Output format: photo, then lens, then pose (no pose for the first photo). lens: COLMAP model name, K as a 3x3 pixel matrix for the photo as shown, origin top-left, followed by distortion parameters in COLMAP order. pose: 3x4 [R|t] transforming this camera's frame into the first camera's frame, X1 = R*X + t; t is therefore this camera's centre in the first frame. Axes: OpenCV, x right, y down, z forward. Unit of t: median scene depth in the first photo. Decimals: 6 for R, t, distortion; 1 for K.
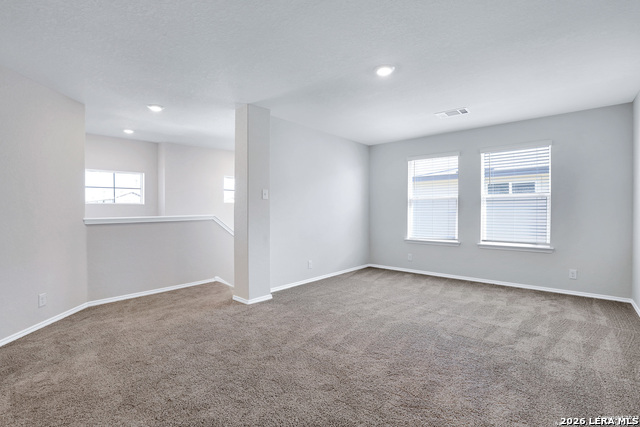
lens RADIAL K [[300.6, 0, 324.2], [0, 300.6, 209.6], [0, 0, 1]] dist [-0.024497, 0.001199]
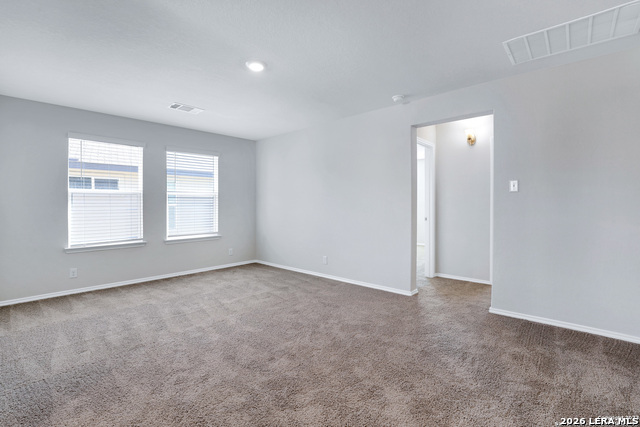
lens RADIAL K [[300.6, 0, 324.2], [0, 300.6, 209.6], [0, 0, 1]] dist [-0.024497, 0.001199]
pose [[-0.000624, -0.011943, 0.999928, -0.530794], [0.001347, 0.999928, 0.011944, 0.000348], [-0.999999, 0.001355, -0.000608, 0.507883]]
